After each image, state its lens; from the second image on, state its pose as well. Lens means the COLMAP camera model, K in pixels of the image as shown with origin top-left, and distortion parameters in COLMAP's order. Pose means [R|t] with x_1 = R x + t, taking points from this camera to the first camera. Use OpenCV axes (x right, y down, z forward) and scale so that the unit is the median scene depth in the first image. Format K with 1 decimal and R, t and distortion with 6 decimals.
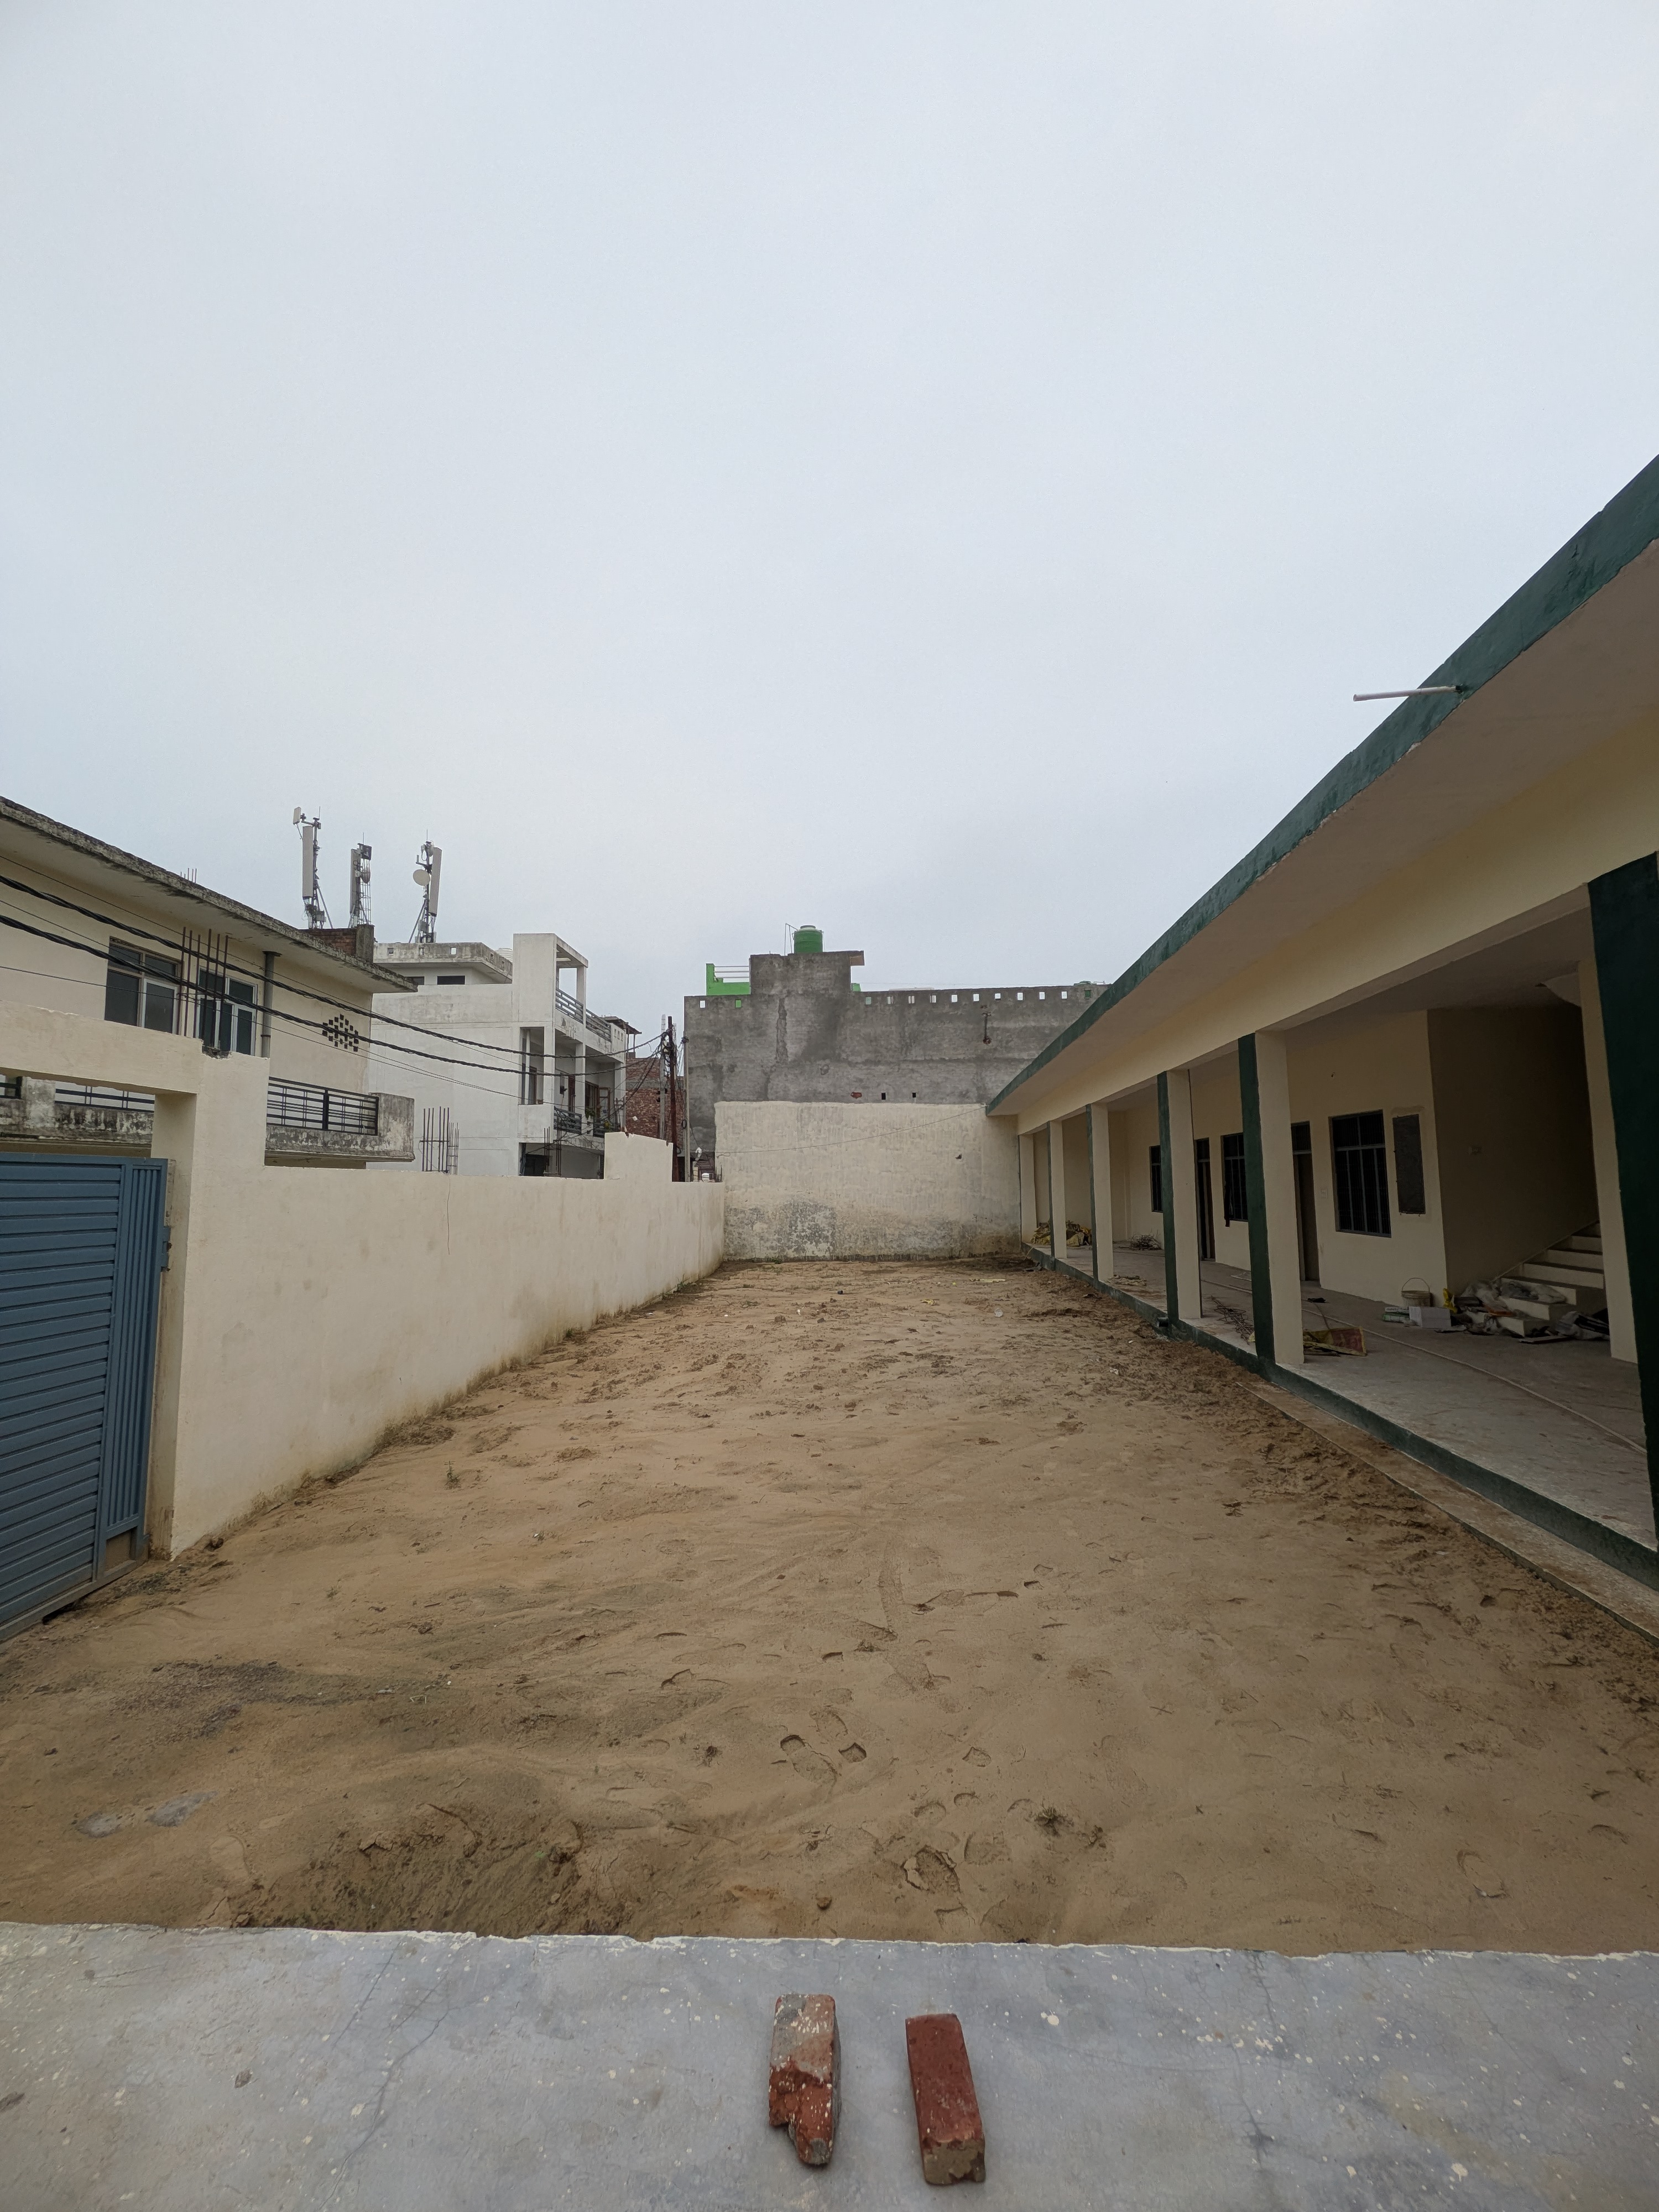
lens RADIAL K [[866.8, 0, 829.5], [0, 866.8, 1106.0], [0, 0, 1]] dist [0.000407, 0.000090]
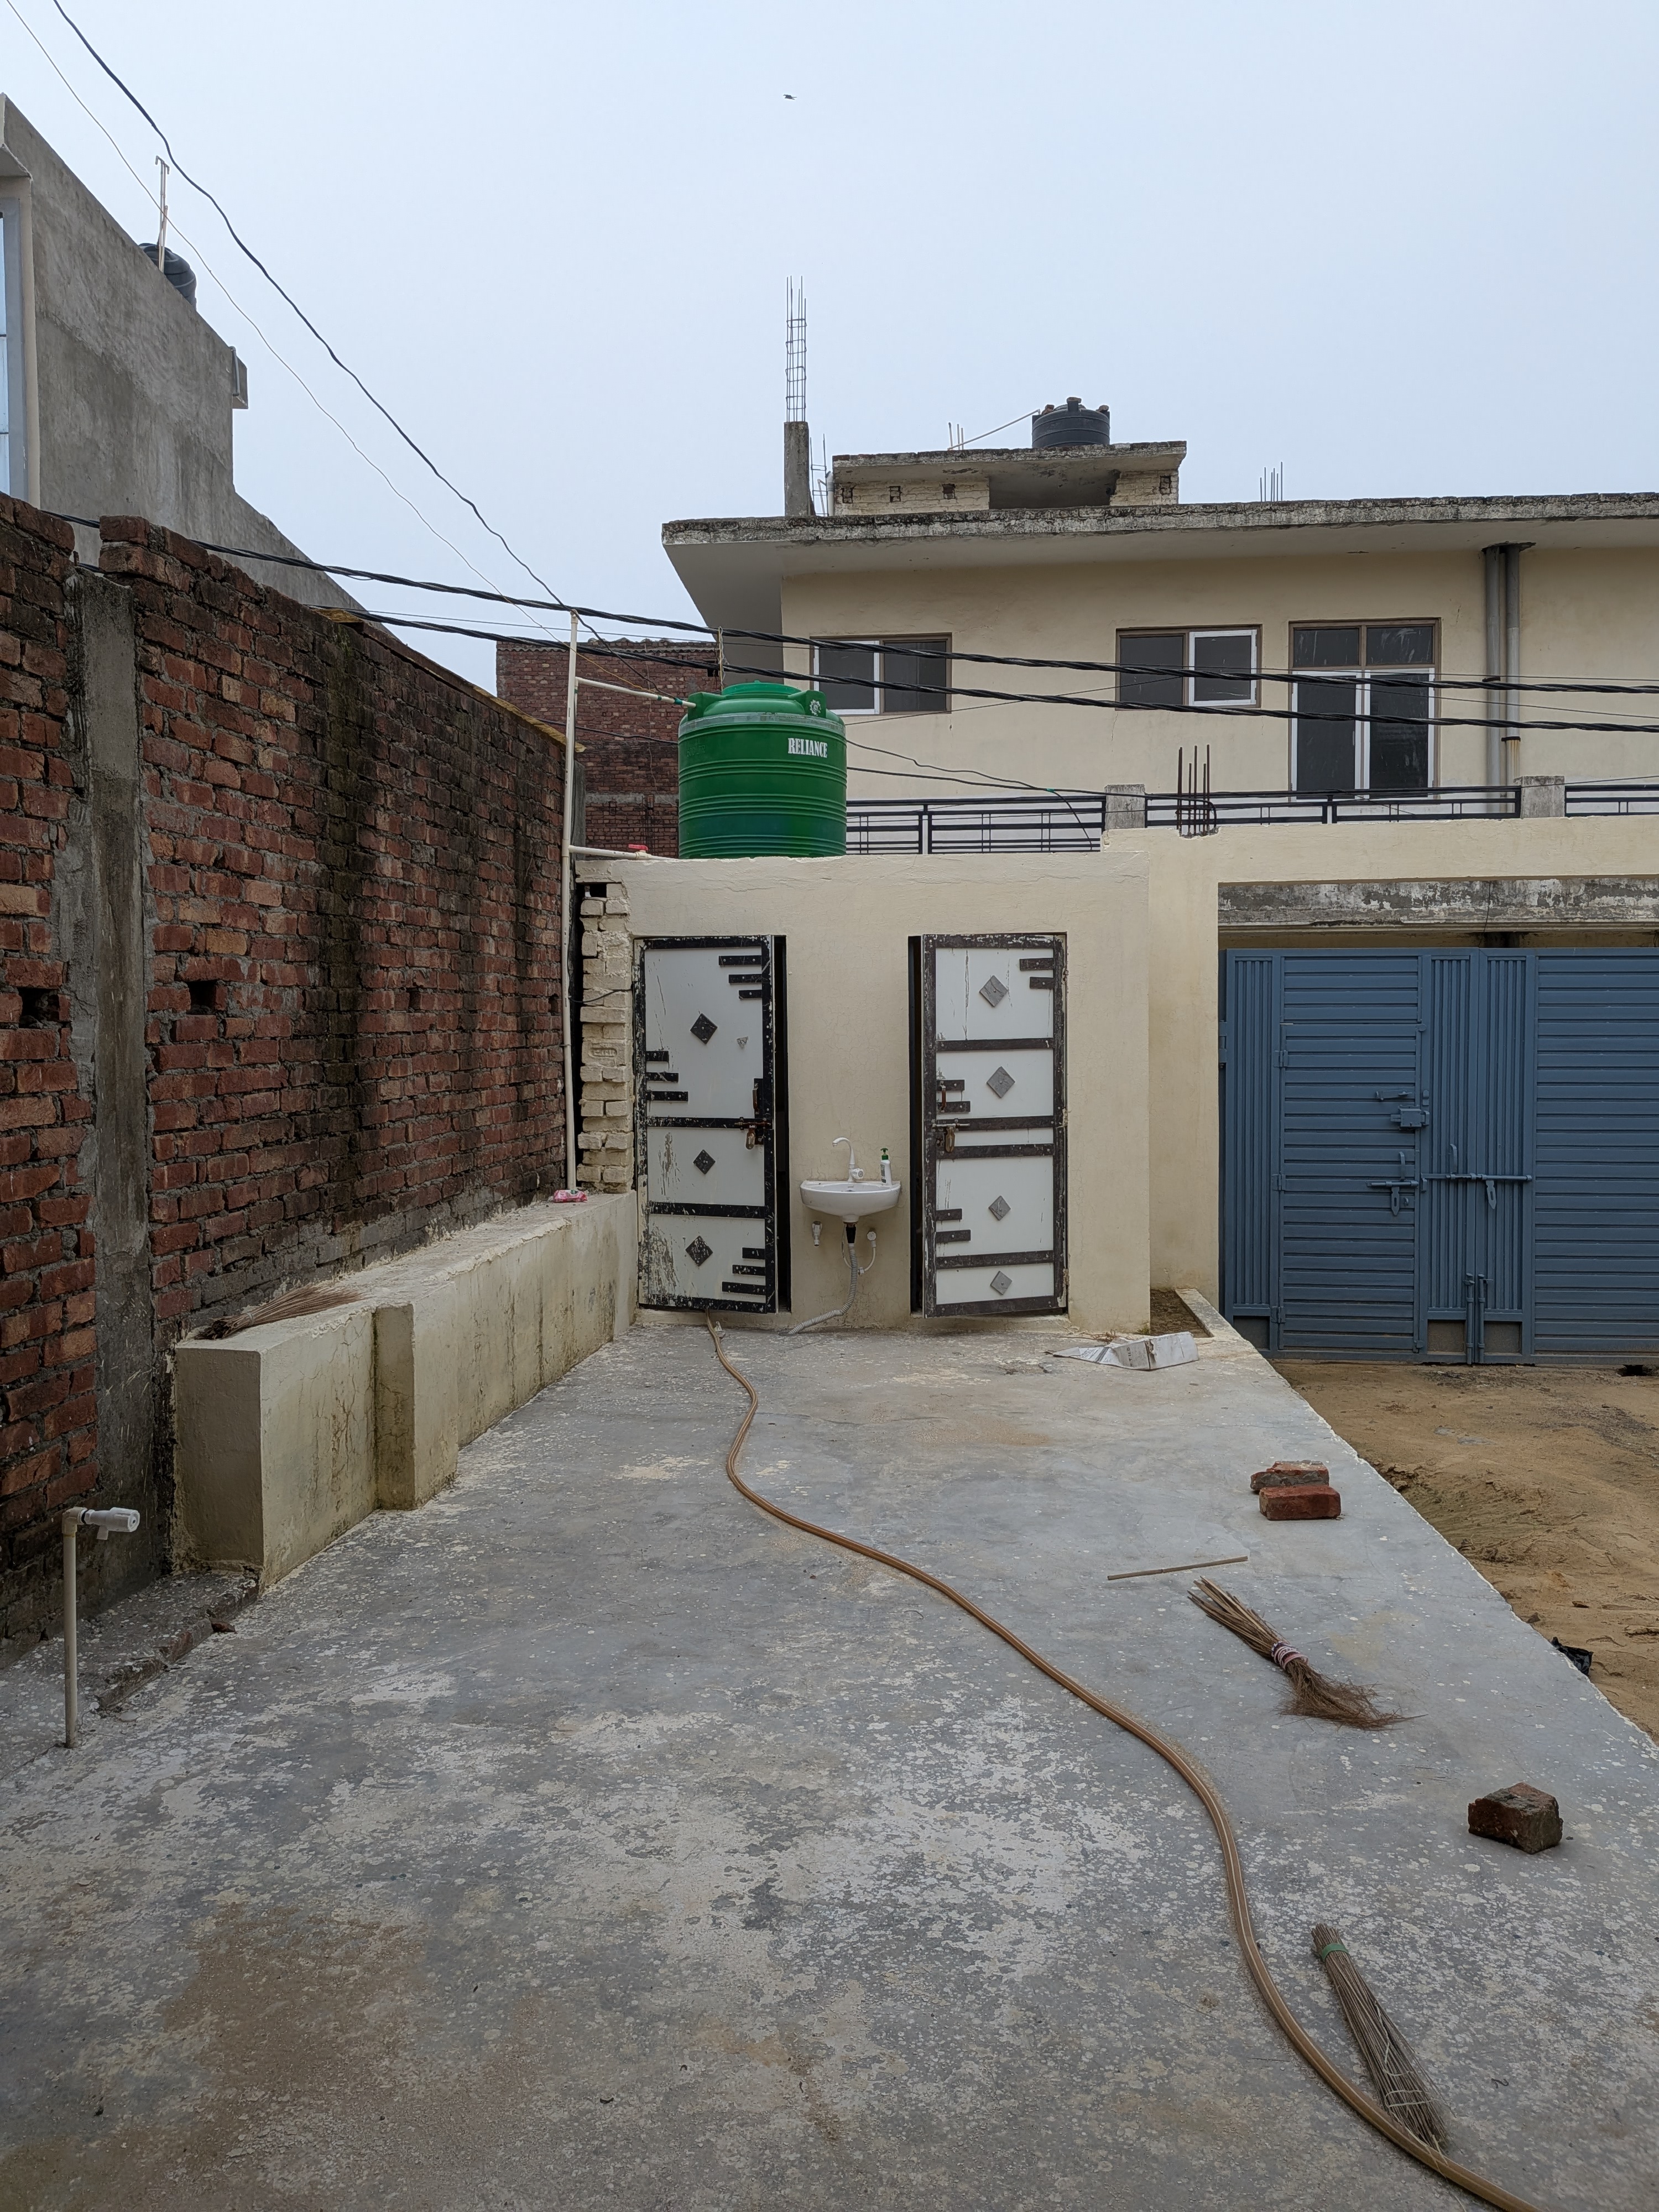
lens RADIAL K [[1571.2, 0, 824.8], [0, 1571.2, 1060.9], [0, 0, 1]] dist [0.116156, -0.224362]
pose [[-0.028932, 0.035737, -0.998942, 1.344110], [0.096606, 0.994782, 0.032790, 0.043075], [0.994902, -0.095555, -0.032233, 0.112609]]
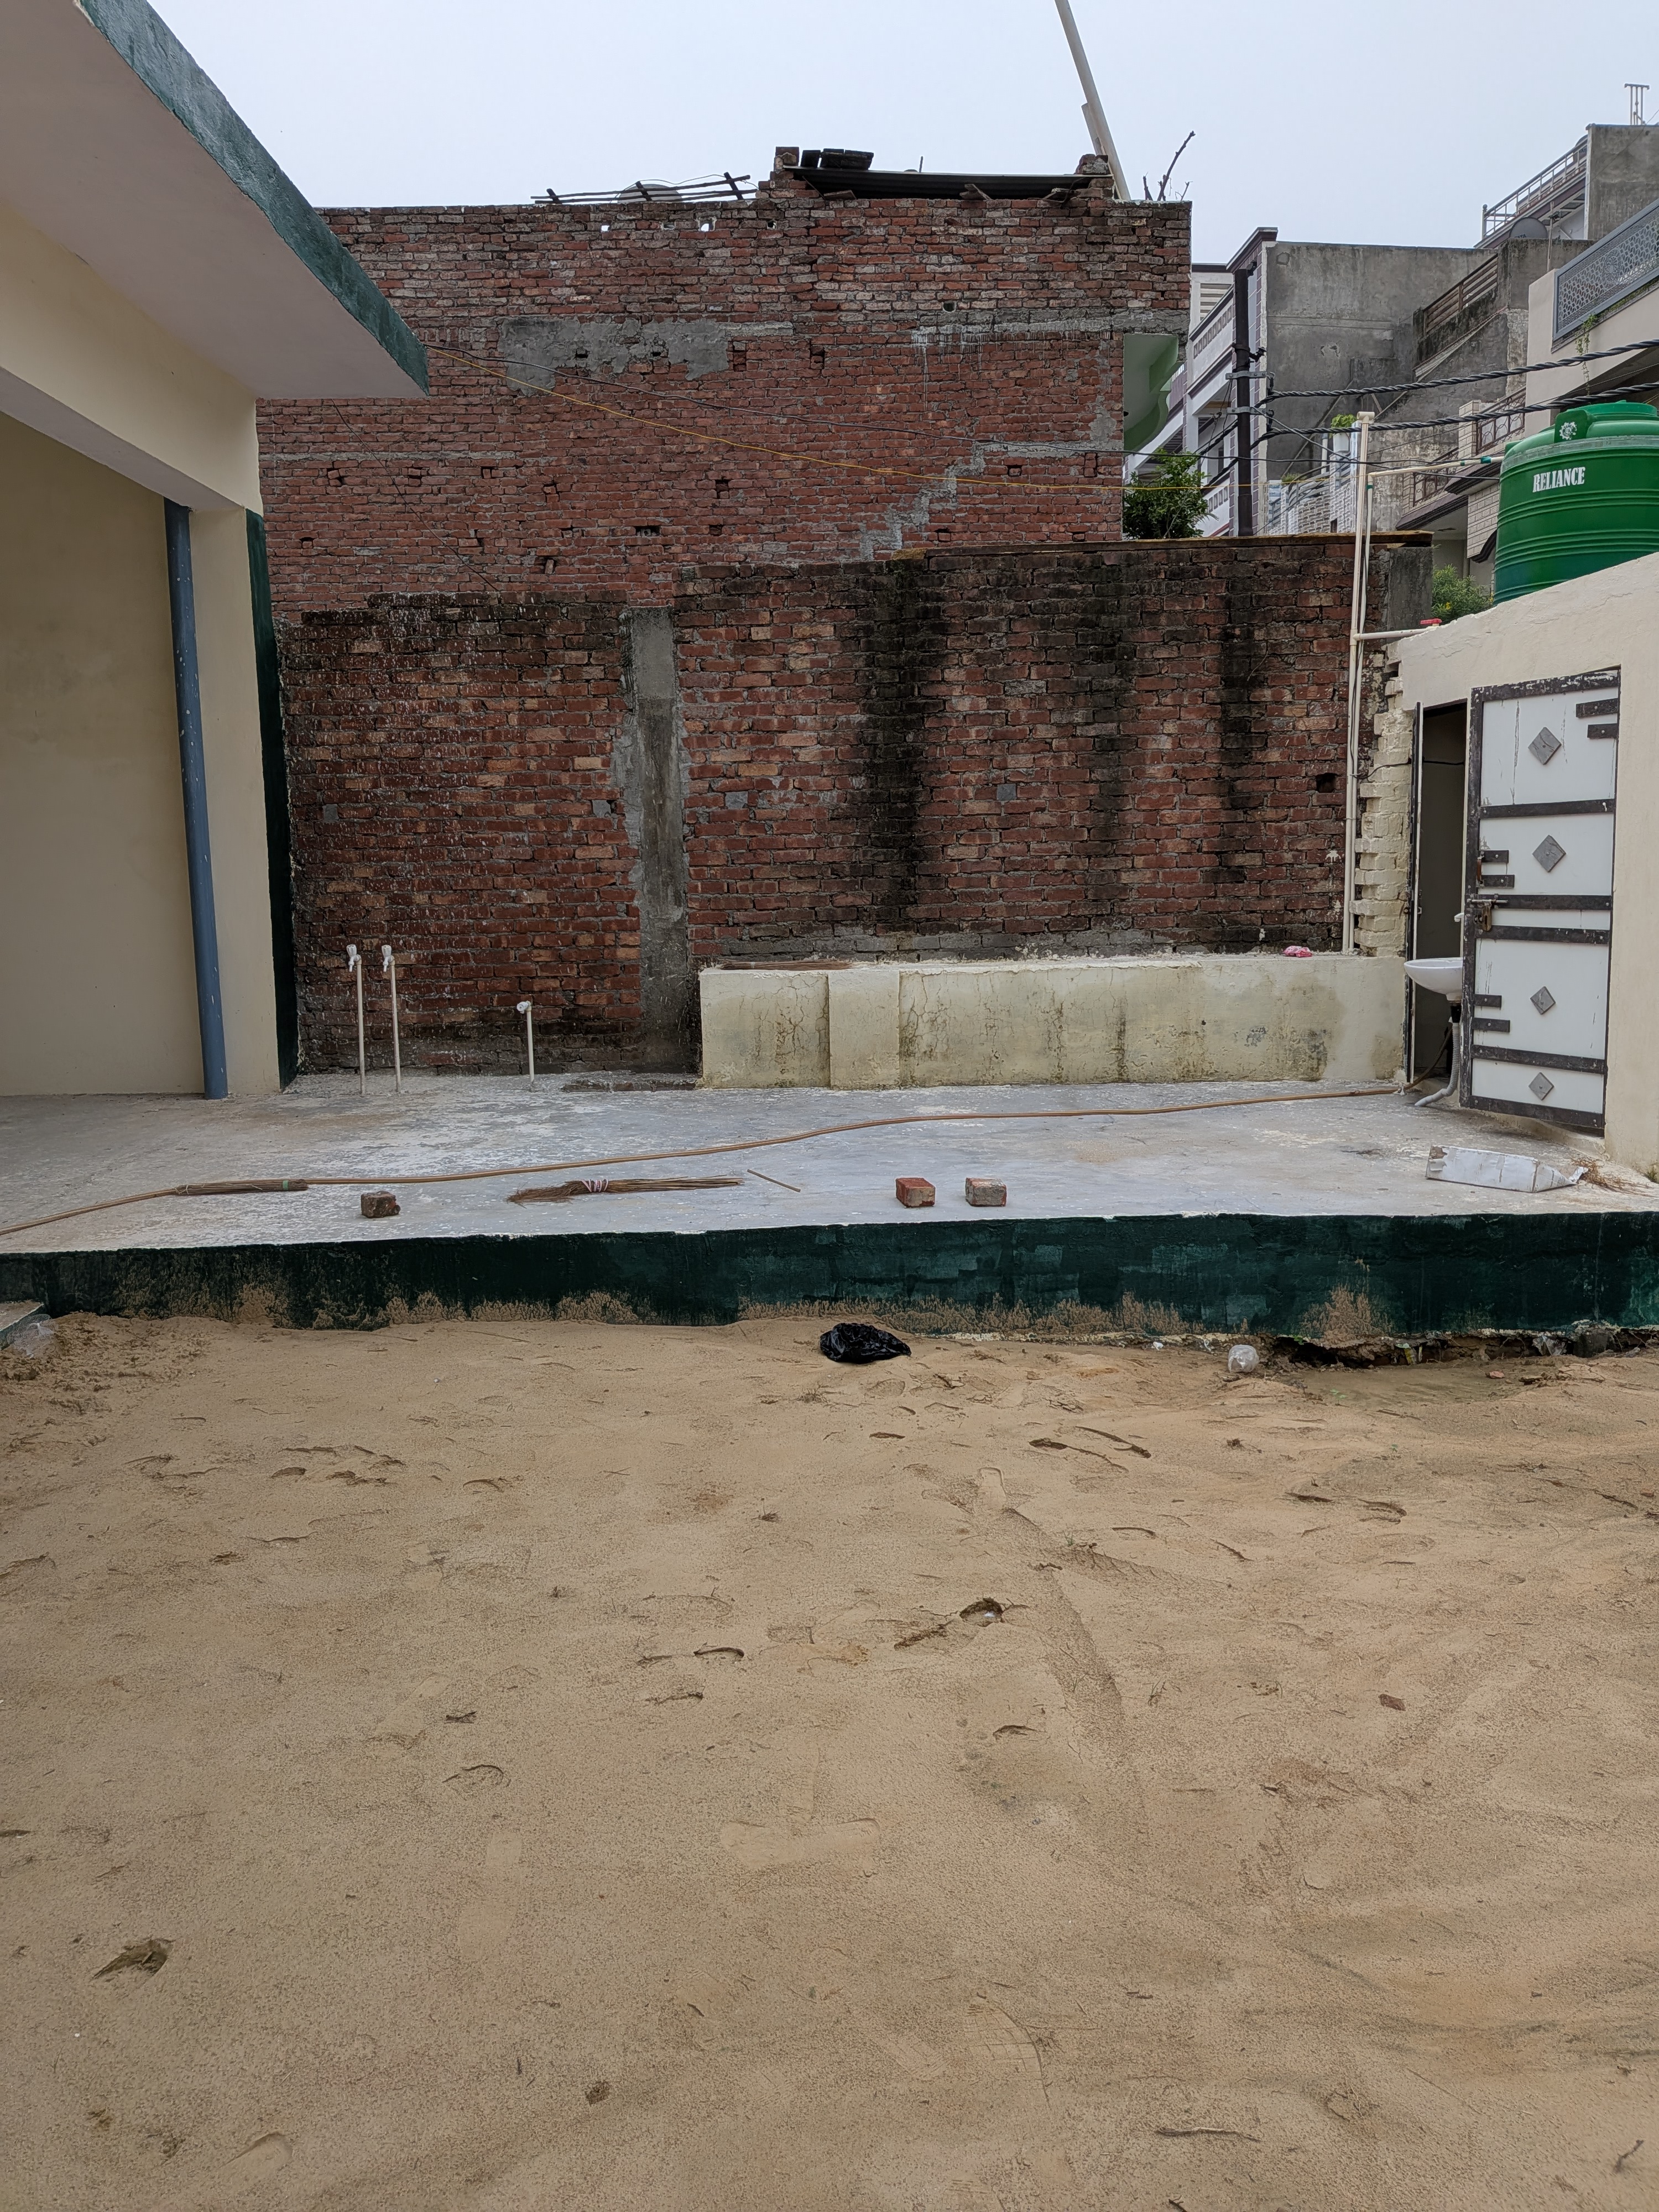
lens RADIAL K [[1571.2, 0, 824.8], [0, 1571.2, 1060.9], [0, 0, 1]] dist [0.116156, -0.224362]
pose [[-0.995498, 0.041516, -0.085205, 0.270145], [0.038111, 0.998423, 0.041214, 0.282993], [0.086782, 0.037782, -0.995511, 1.949916]]
